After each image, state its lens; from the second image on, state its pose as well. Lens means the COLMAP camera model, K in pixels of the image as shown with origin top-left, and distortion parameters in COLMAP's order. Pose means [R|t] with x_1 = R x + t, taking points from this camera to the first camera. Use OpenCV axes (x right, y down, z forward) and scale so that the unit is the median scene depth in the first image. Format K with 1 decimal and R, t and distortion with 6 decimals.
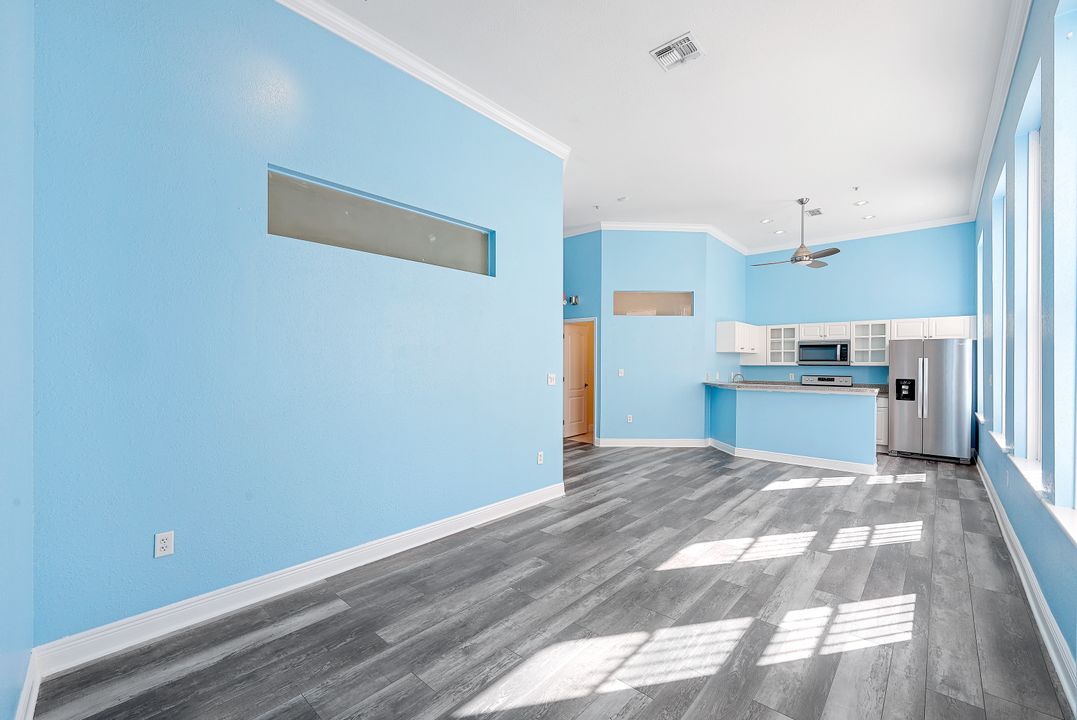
lens RADIAL K [[438.3, 0, 558.3], [0, 438.3, 363.9], [0, 0, 1]] dist [-0.002914, 0.000189]
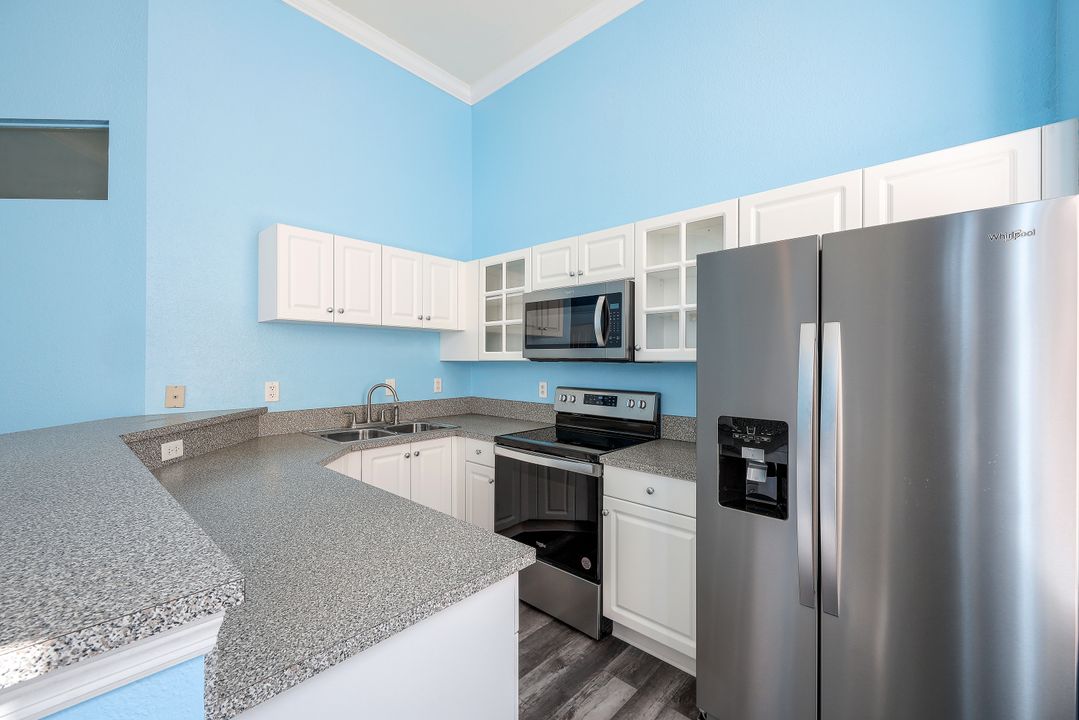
lens RADIAL K [[439.1, 0, 557.4], [0, 439.1, 364.2], [0, 0, 1]] dist [-0.002914, 0.000189]
pose [[0.999964, -0.004619, 0.007159, 0.707604], [0.004550, 0.999943, 0.009708, 0.003505], [-0.007204, -0.009675, 0.999927, 0.792247]]
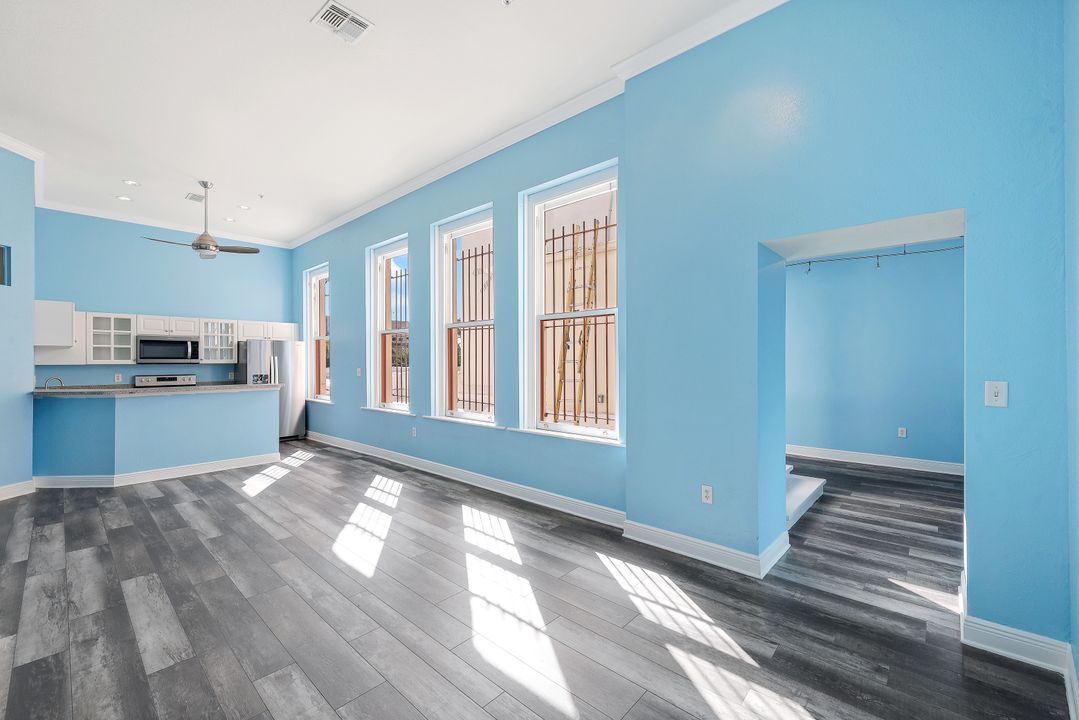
lens RADIAL K [[439.1, 0, 514.5], [0, 439.1, 355.4], [0, 0, 1]] dist [-0.002914, 0.000189]
pose [[0.060356, 0.009869, 0.998128, -0.302687], [0.004643, 0.999938, -0.010167, -0.001007], [-0.998166, 0.005248, 0.060307, 0.284810]]
